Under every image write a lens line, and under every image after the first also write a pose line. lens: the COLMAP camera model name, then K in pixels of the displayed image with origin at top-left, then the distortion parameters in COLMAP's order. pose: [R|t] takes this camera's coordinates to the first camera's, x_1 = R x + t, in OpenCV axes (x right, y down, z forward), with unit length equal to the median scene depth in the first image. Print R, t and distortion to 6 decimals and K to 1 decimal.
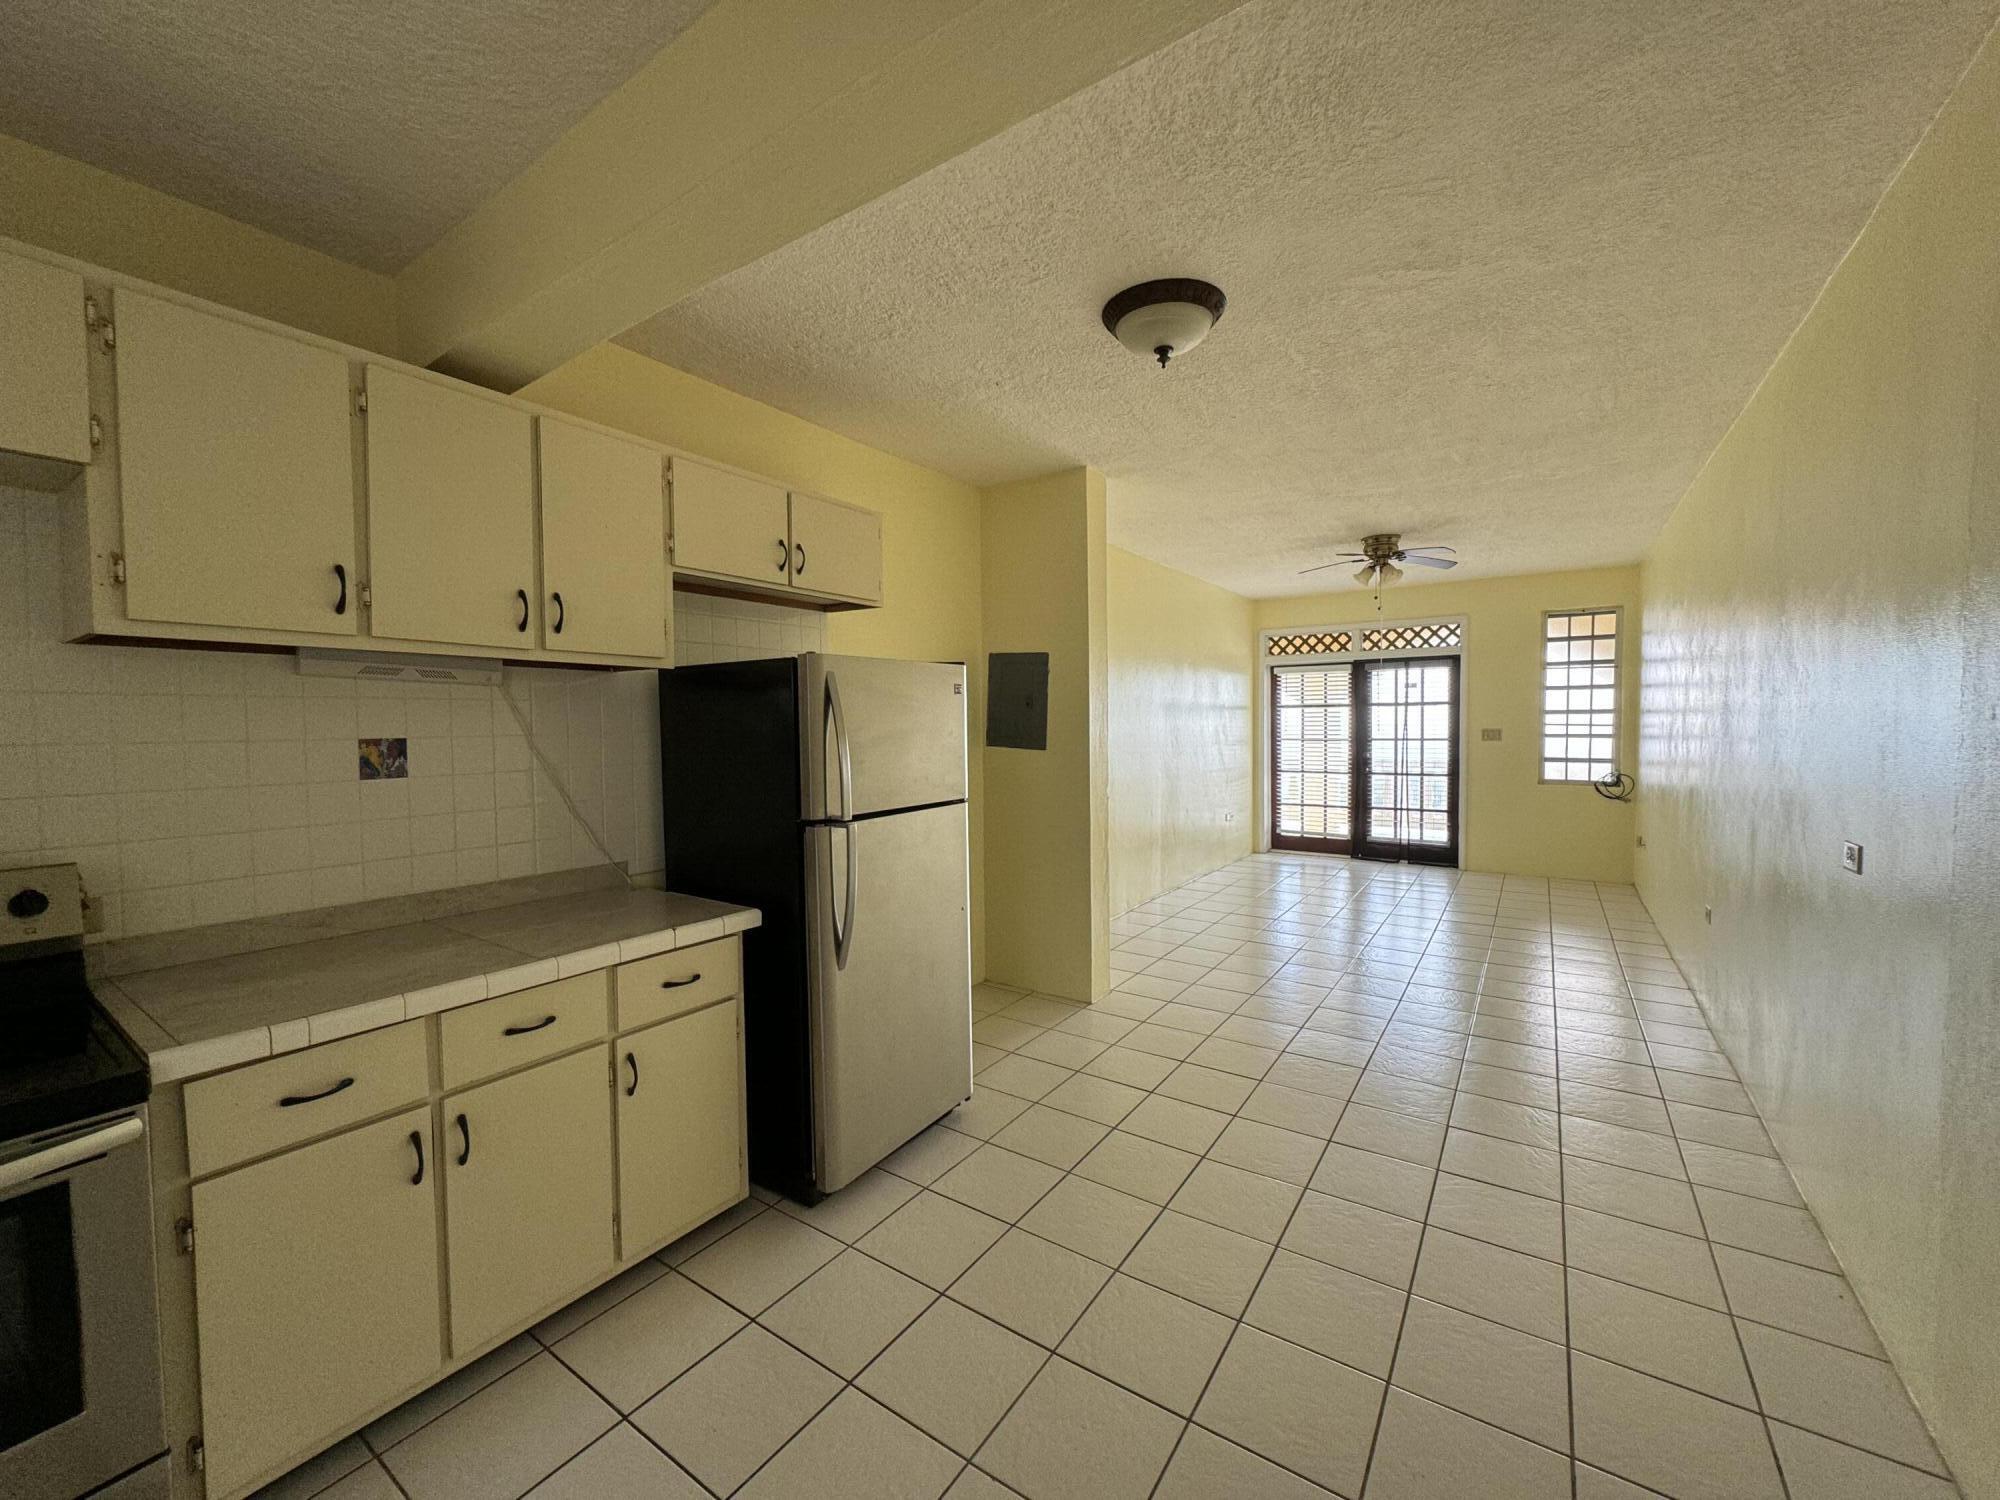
lens RADIAL K [[795.5, 0, 1005.8], [0, 795.5, 754.0], [0, 0, 1]] dist [-0.011034, -0.002044]
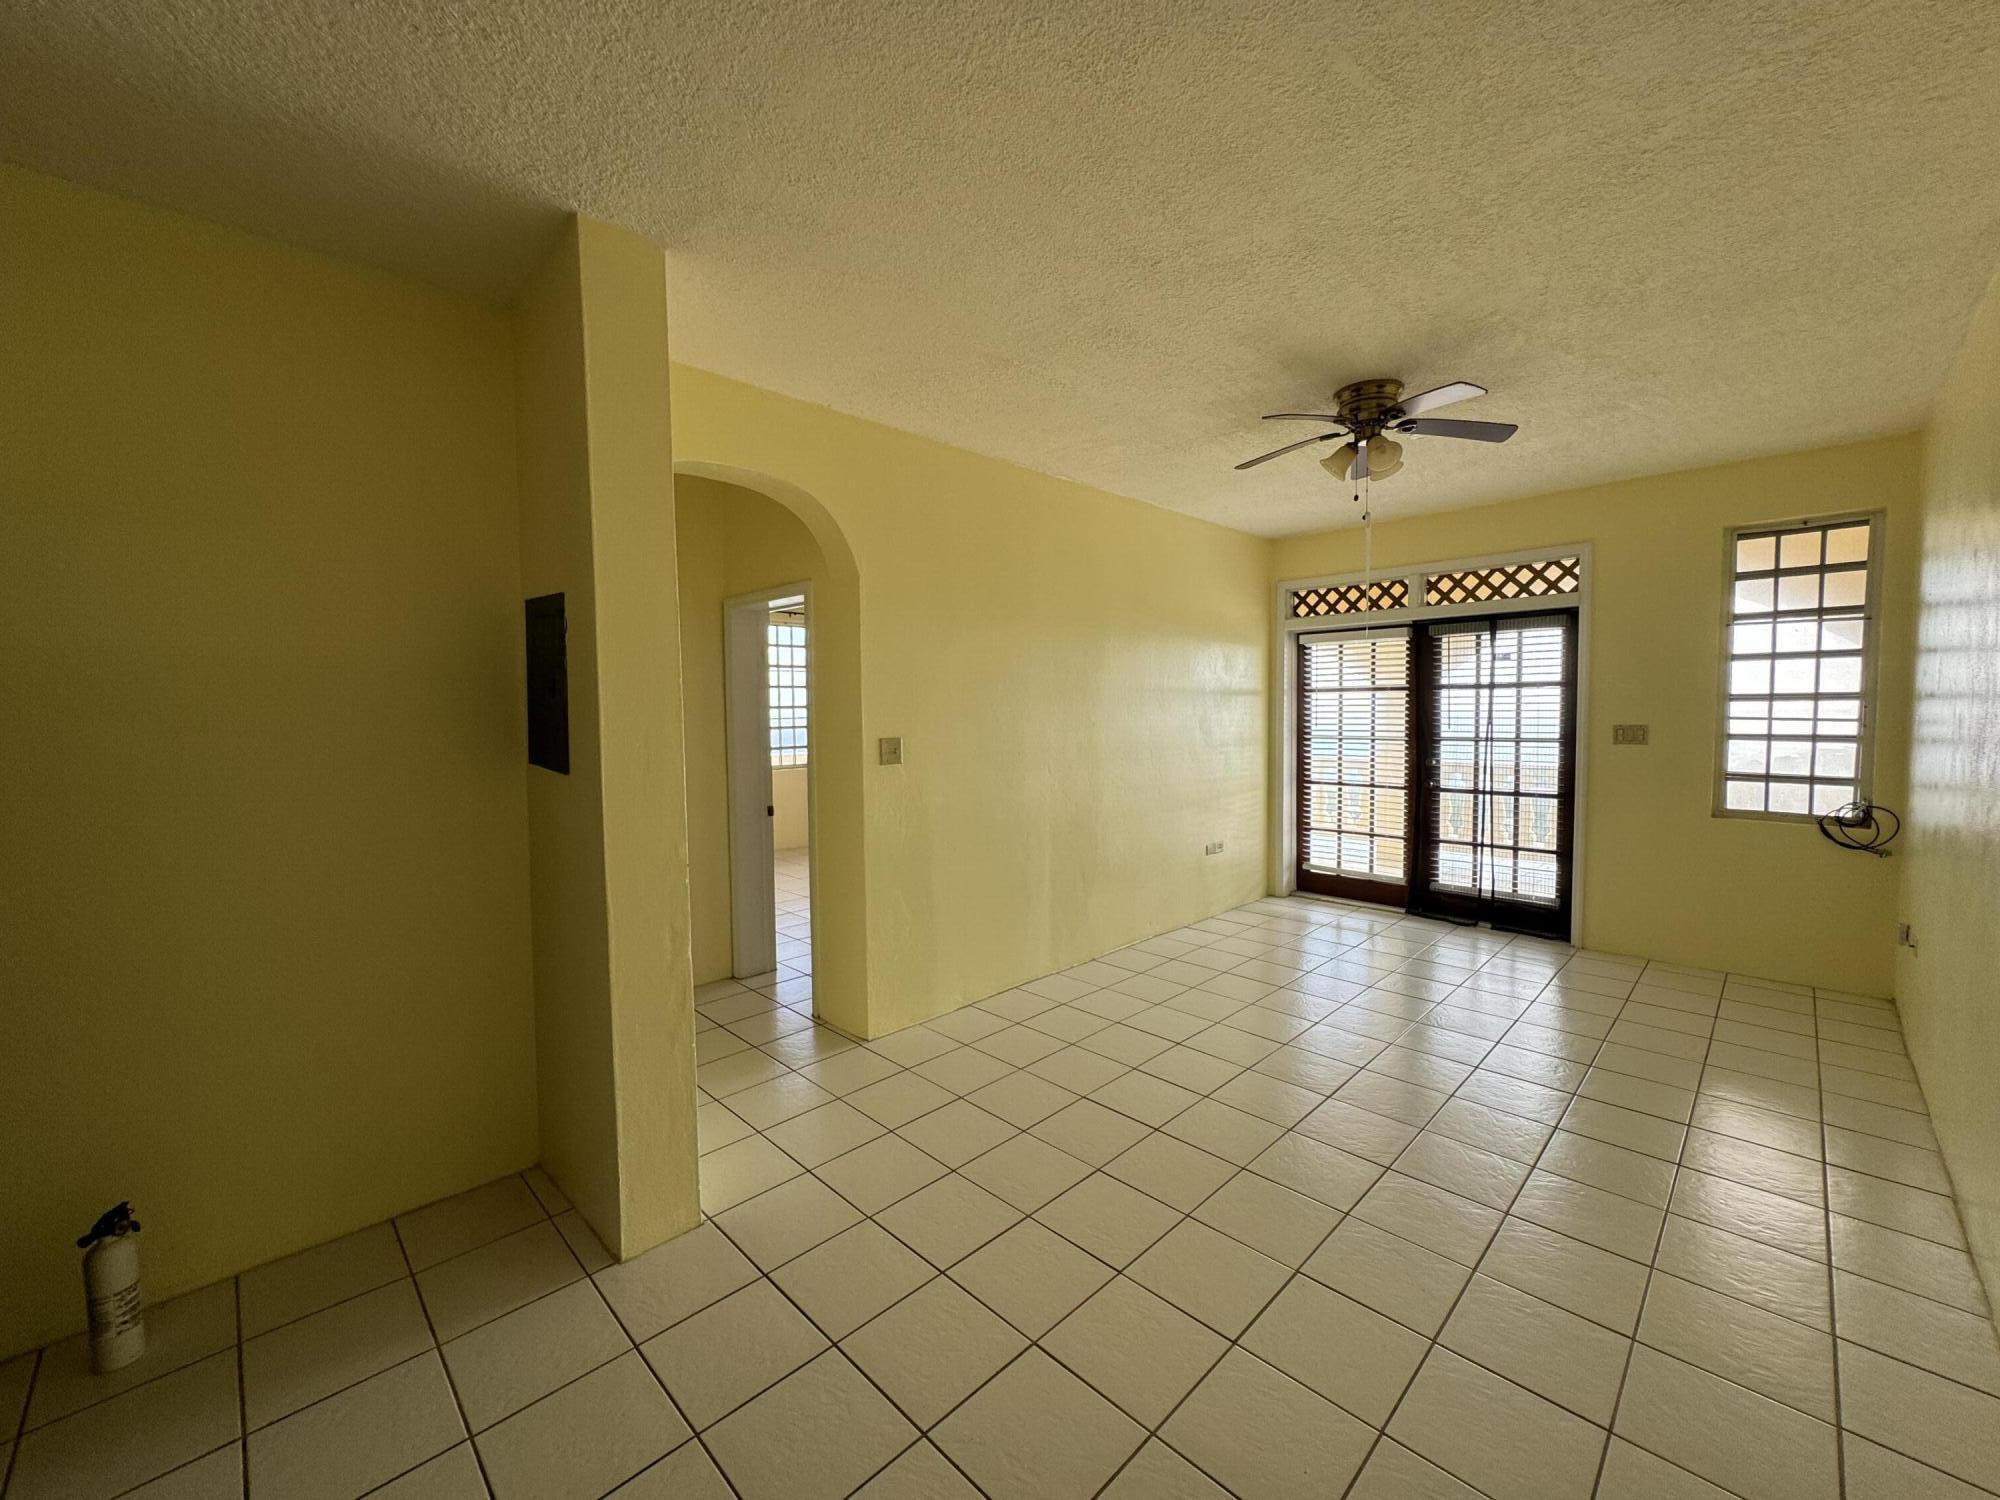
lens RADIAL K [[795.5, 0, 996.8], [0, 795.5, 754.0], [0, 0, 1]] dist [-0.011034, -0.002044]
pose [[0.980264, 0.010954, -0.197387, 0.252373], [-0.007953, 0.999841, 0.015991, -0.015019], [0.197531, -0.014105, 0.980195, 0.300526]]
